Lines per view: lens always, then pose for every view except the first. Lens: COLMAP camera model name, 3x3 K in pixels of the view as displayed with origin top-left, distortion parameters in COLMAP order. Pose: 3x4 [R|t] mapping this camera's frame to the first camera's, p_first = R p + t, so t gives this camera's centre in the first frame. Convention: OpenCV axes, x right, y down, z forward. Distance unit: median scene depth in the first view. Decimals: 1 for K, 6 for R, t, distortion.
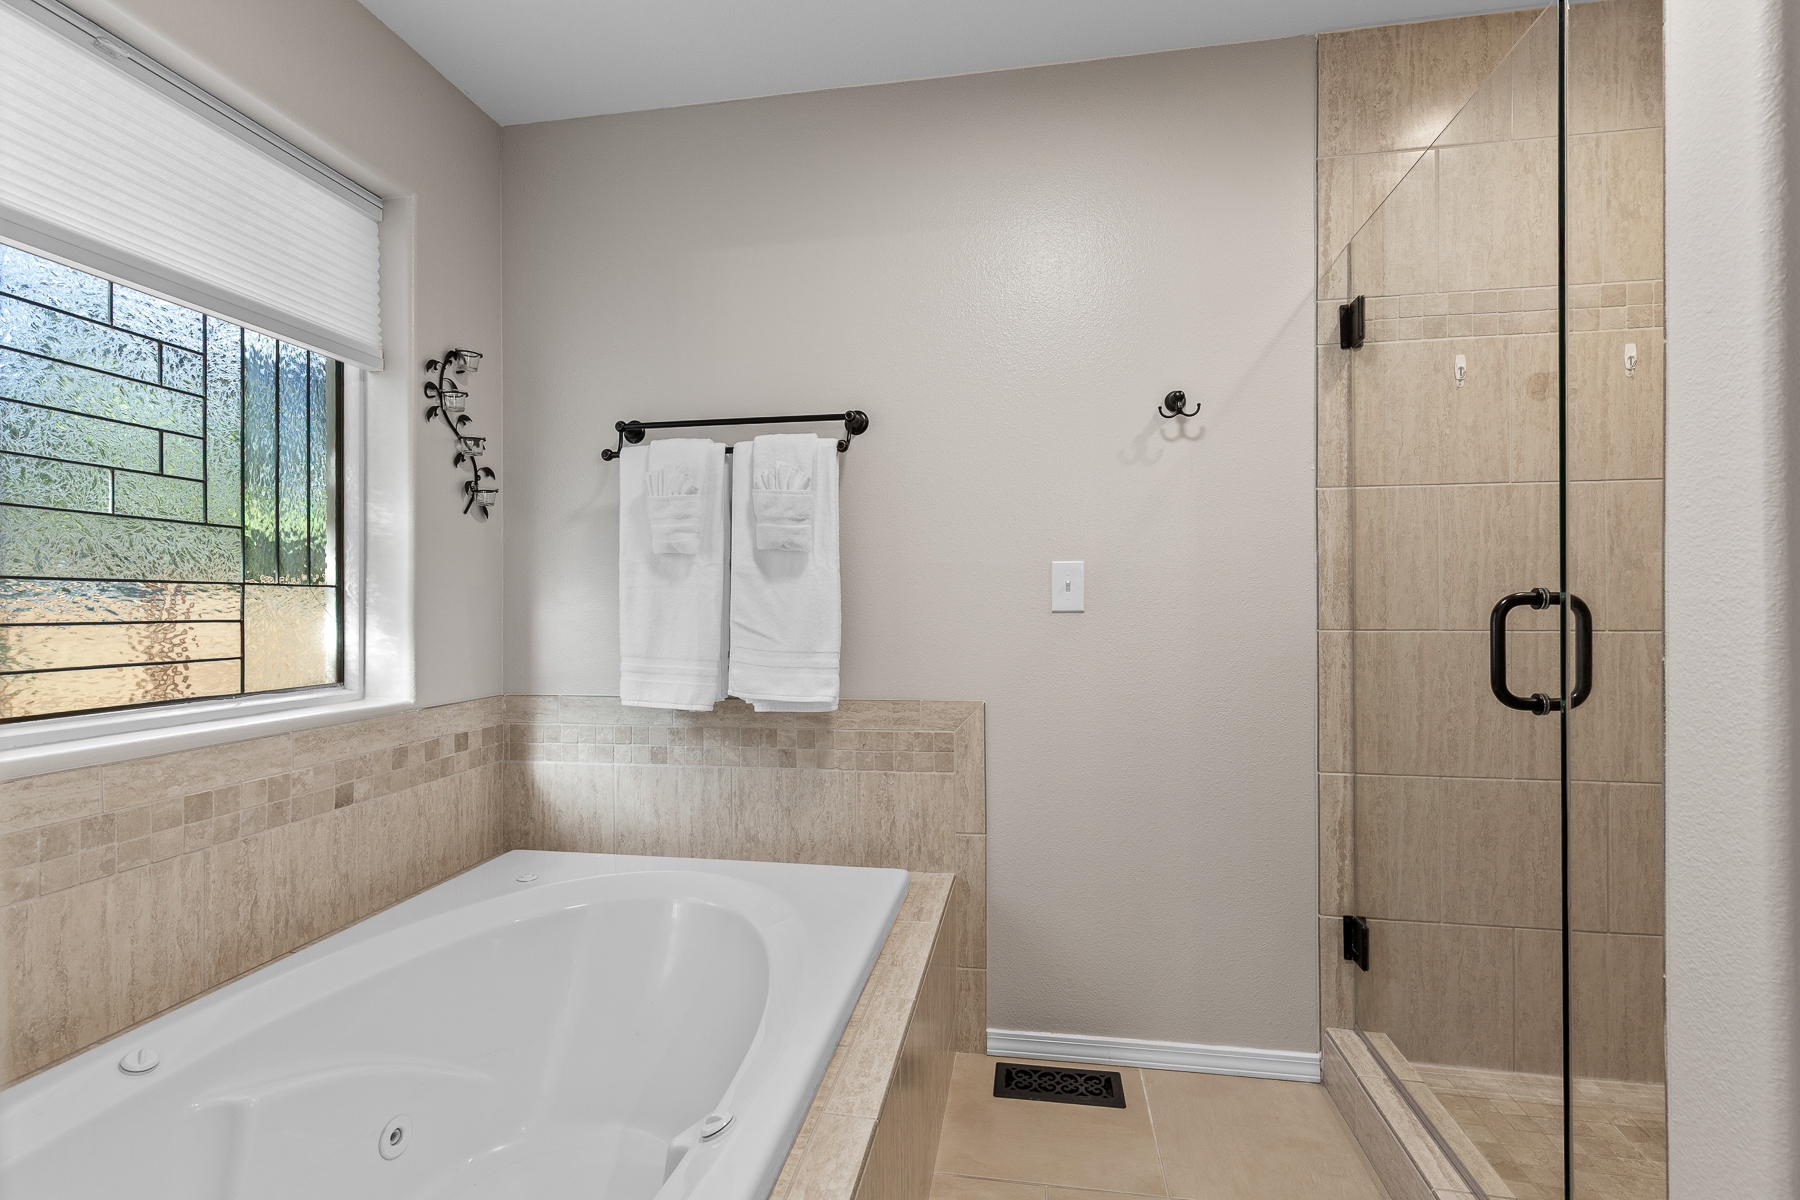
lens RADIAL K [[825.8, 0, 900.5], [0, 825.8, 611.5], [0, 0, 1]] dist [0.003911, 0.000026]
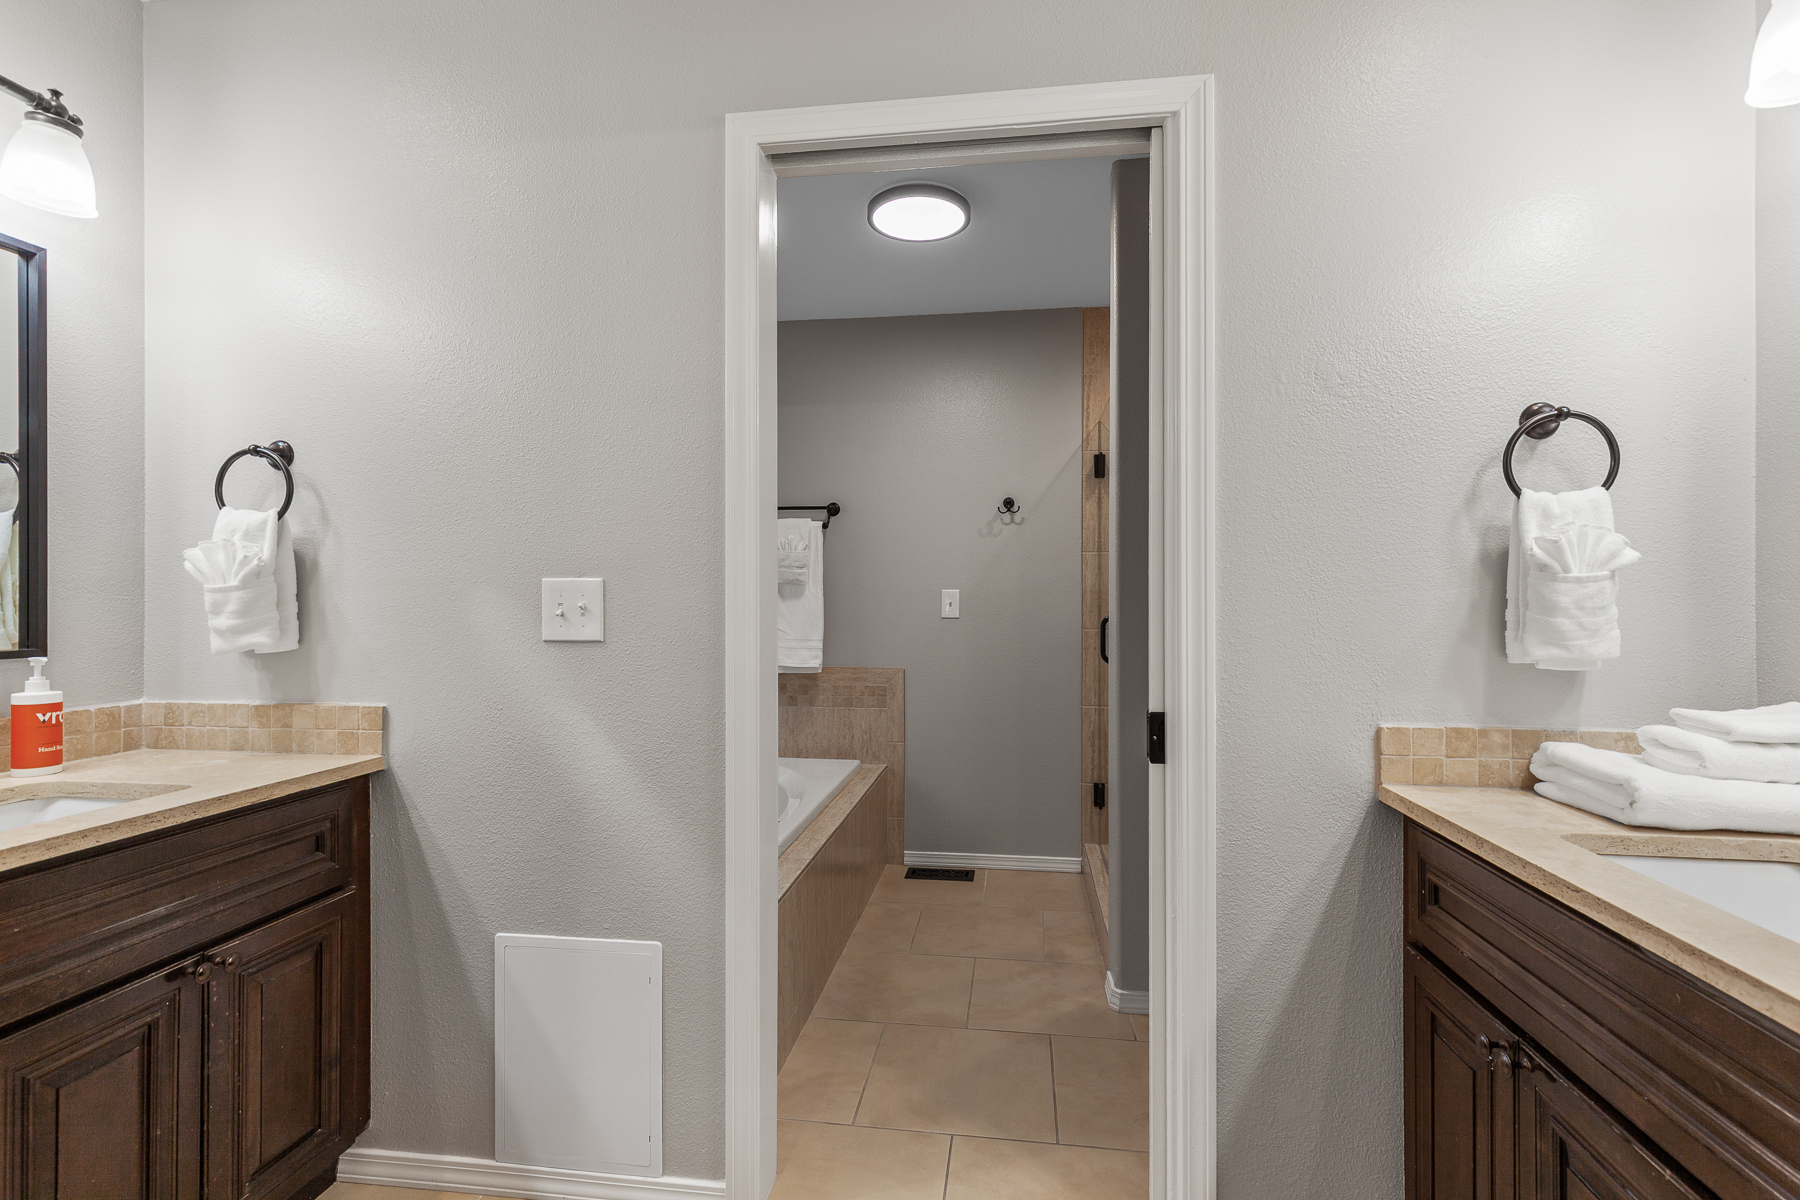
lens RADIAL K [[825.8, 0, 903.9], [0, 825.8, 596.3], [0, 0, 1]] dist [0.003911, 0.000026]
pose [[0.999680, 0.006206, 0.024509, 0.058964], [-0.006218, 0.999981, 0.000390, -0.048415], [-0.024506, -0.000542, 0.999700, -0.817679]]
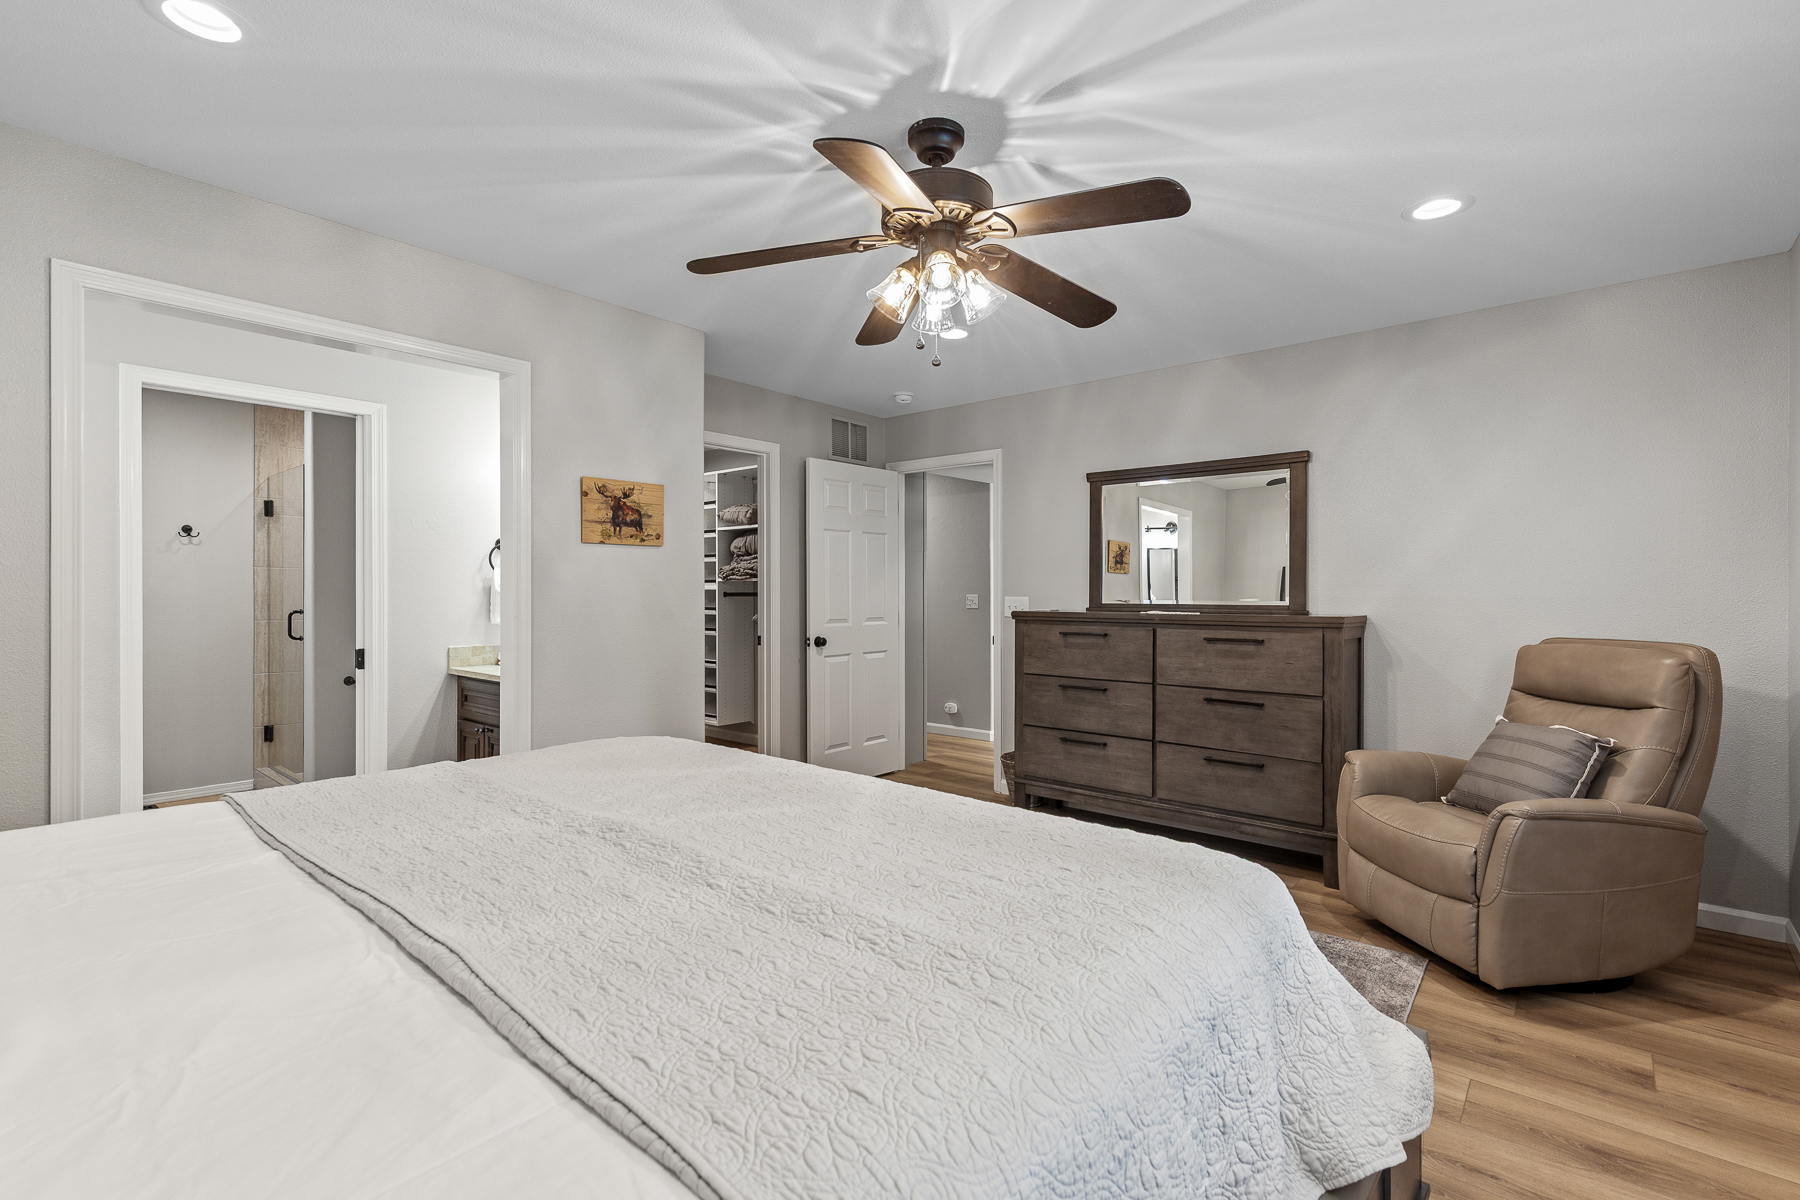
lens RADIAL K [[825.8, 0, 907.4], [0, 825.8, 595.6], [0, 0, 1]] dist [0.003911, 0.000026]
pose [[0.519150, 0.001352, 0.854682, -0.667264], [-0.007733, 0.999965, 0.003115, -0.080776], [-0.854648, -0.008226, 0.519143, -2.134430]]
